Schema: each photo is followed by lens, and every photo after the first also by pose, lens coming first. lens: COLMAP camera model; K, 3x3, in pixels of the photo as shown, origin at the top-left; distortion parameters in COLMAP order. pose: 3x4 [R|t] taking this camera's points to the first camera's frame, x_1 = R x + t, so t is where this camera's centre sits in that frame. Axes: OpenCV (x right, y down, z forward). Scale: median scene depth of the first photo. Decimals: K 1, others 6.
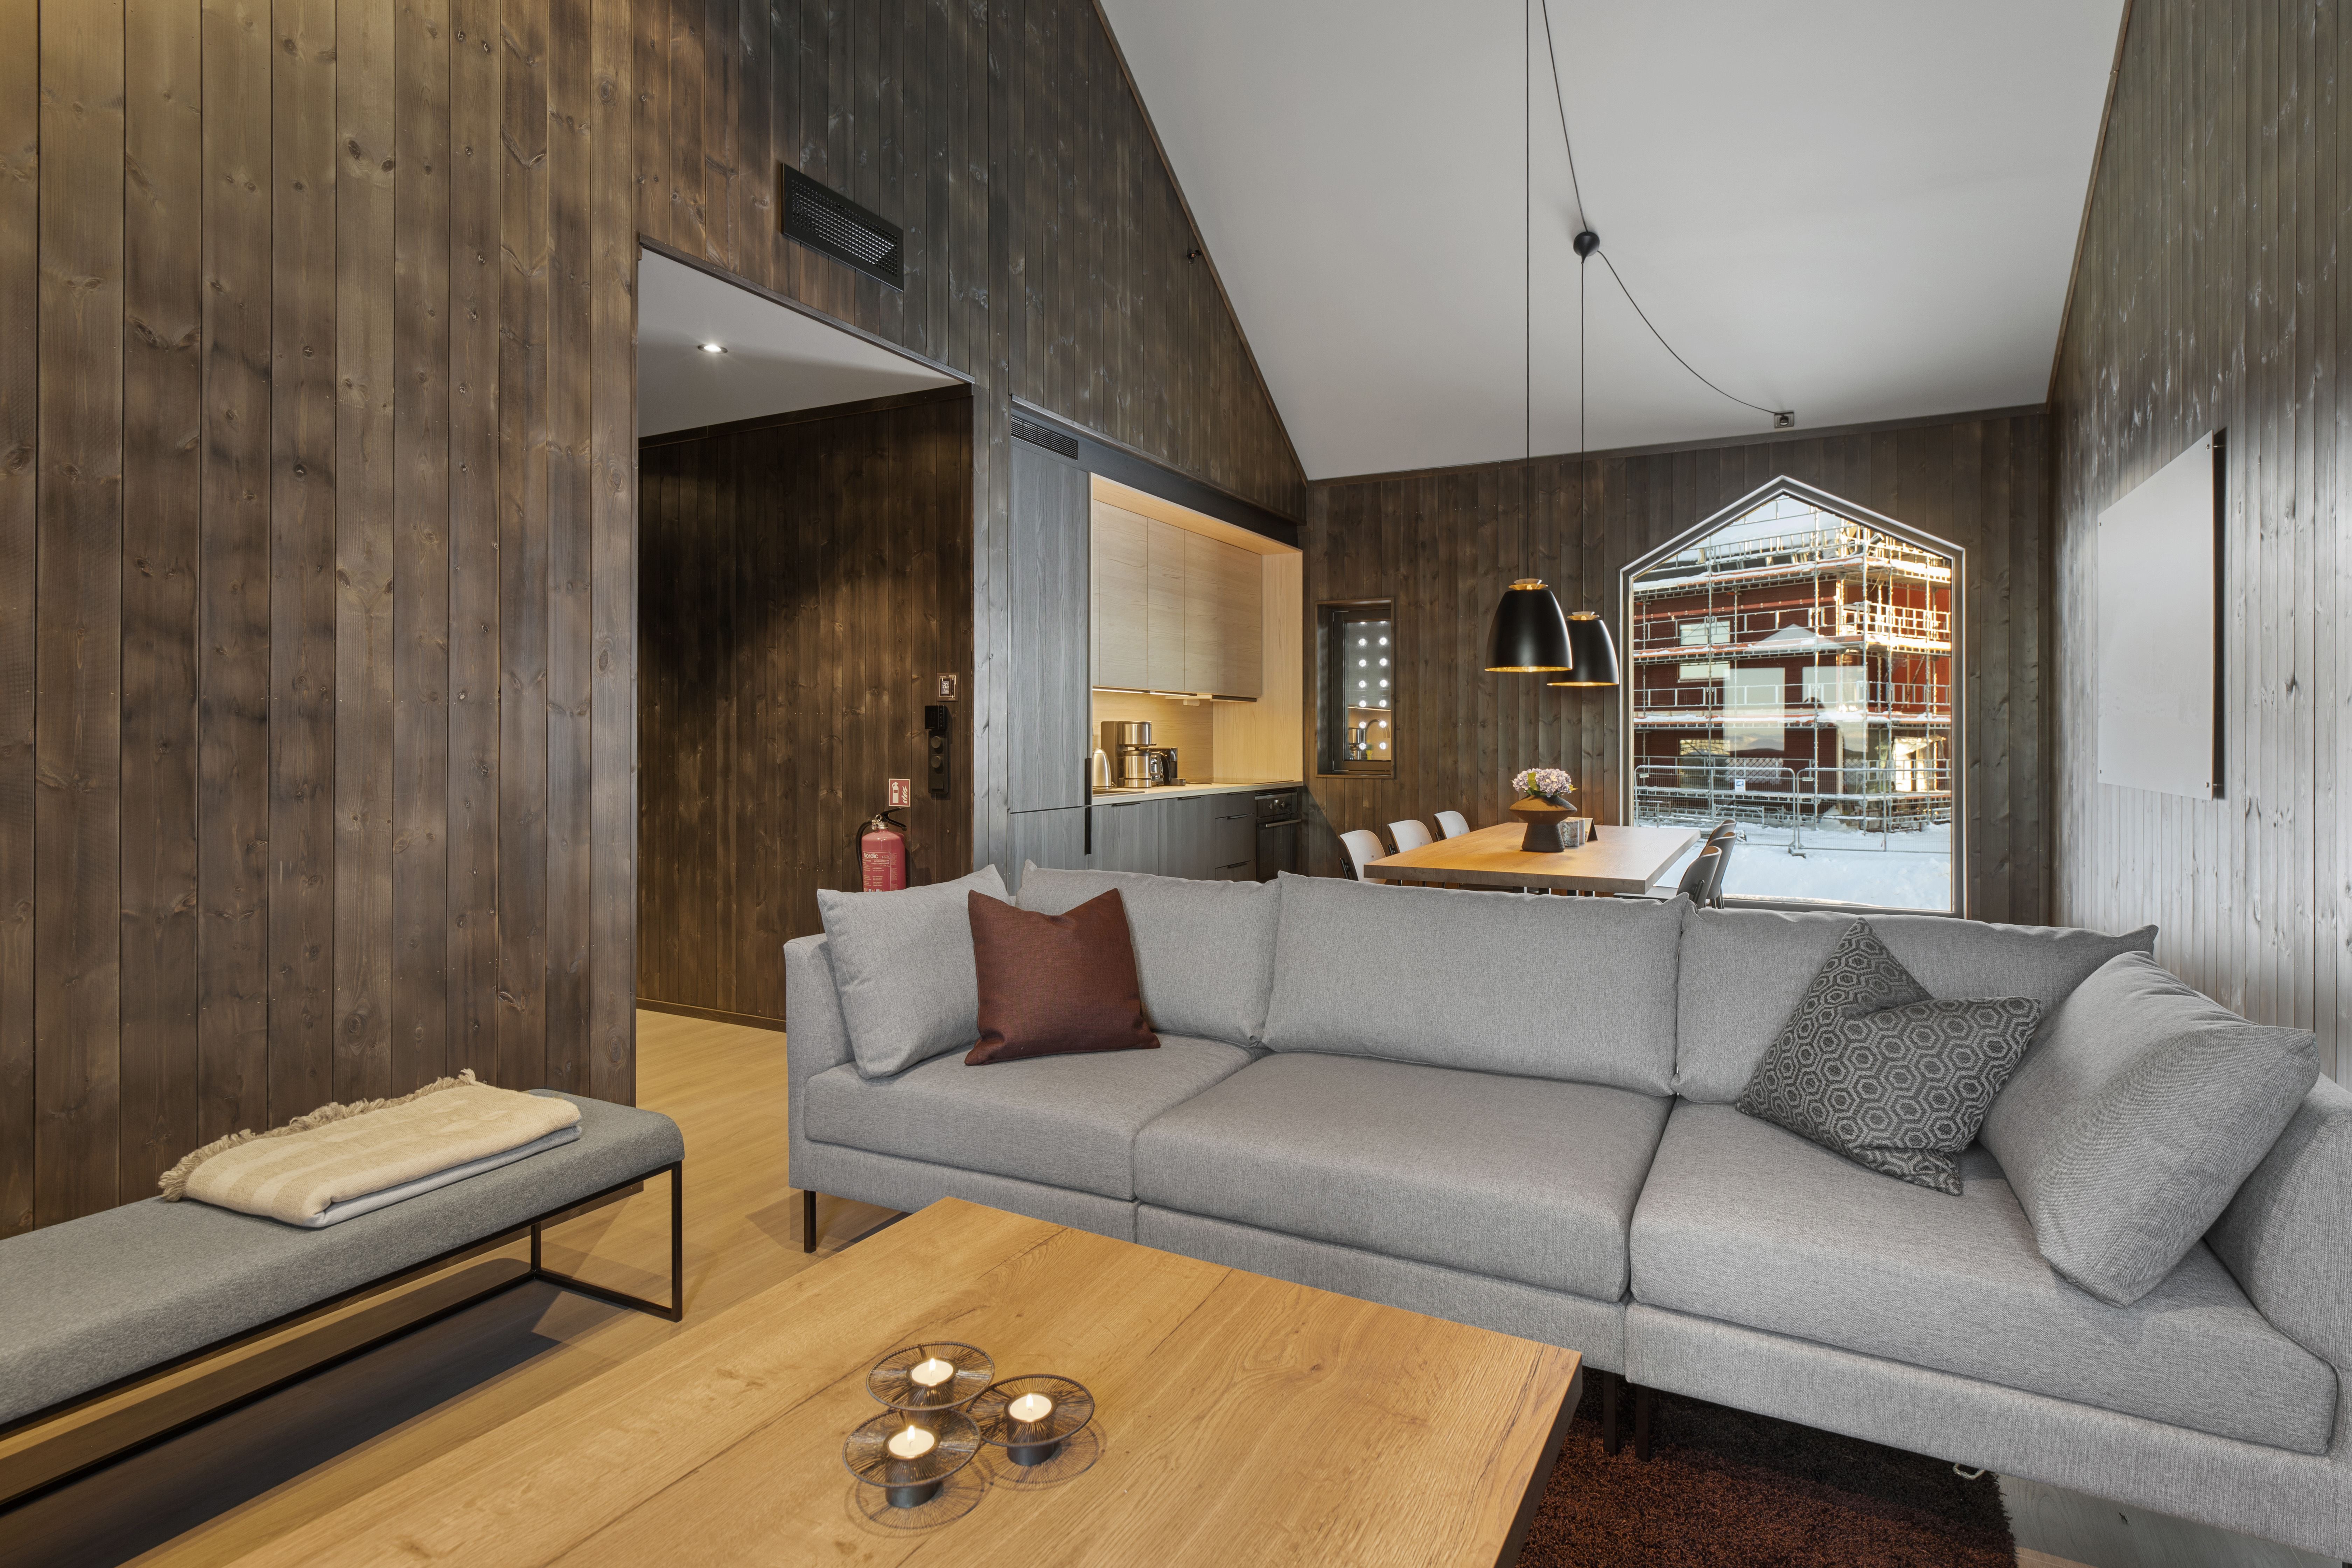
lens RADIAL K [[1150.7, 0, 1210.0], [0, 1150.7, 739.2], [0, 0, 1]] dist [0.003983, -0.001018]
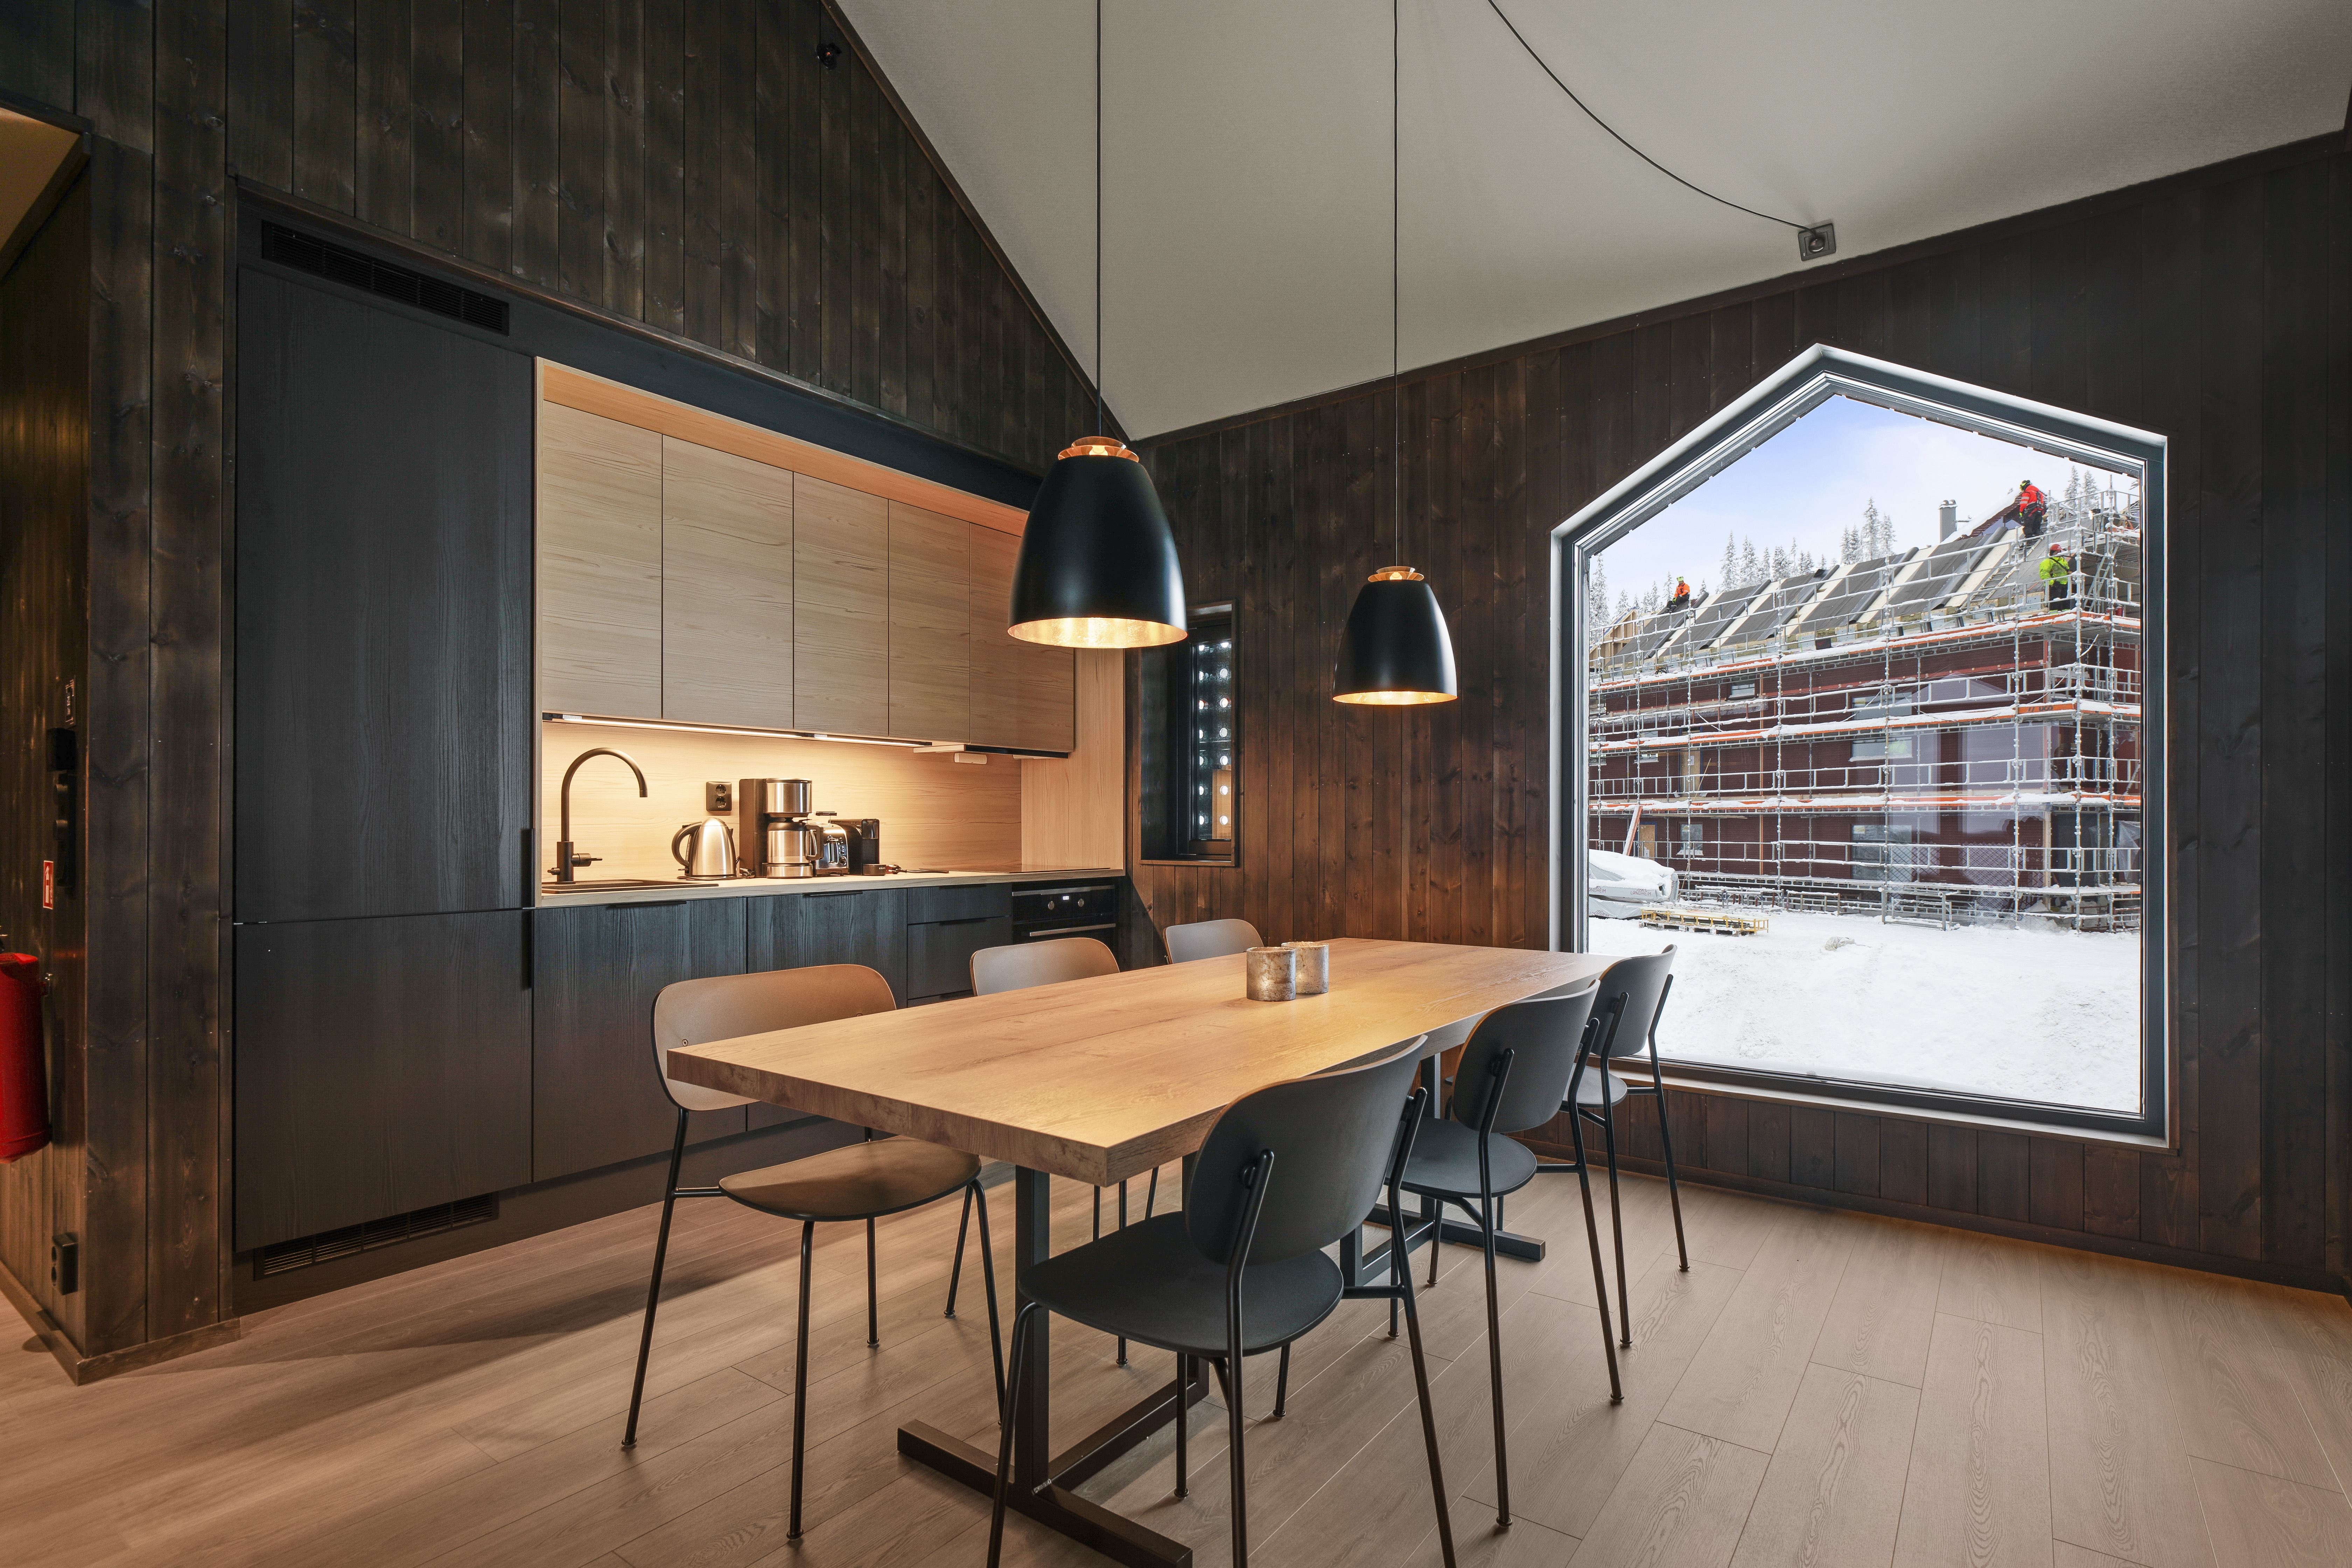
lens RADIAL K [[1150.7, 0, 1163.8], [0, 1150.7, 833.1], [0, 0, 1]] dist [0.003983, -0.001018]
pose [[0.987535, 0.001299, -0.157392, 0.229179], [-0.000330, 0.999981, 0.006182, 0.010397], [0.157397, -0.006053, 0.987517, 0.326332]]
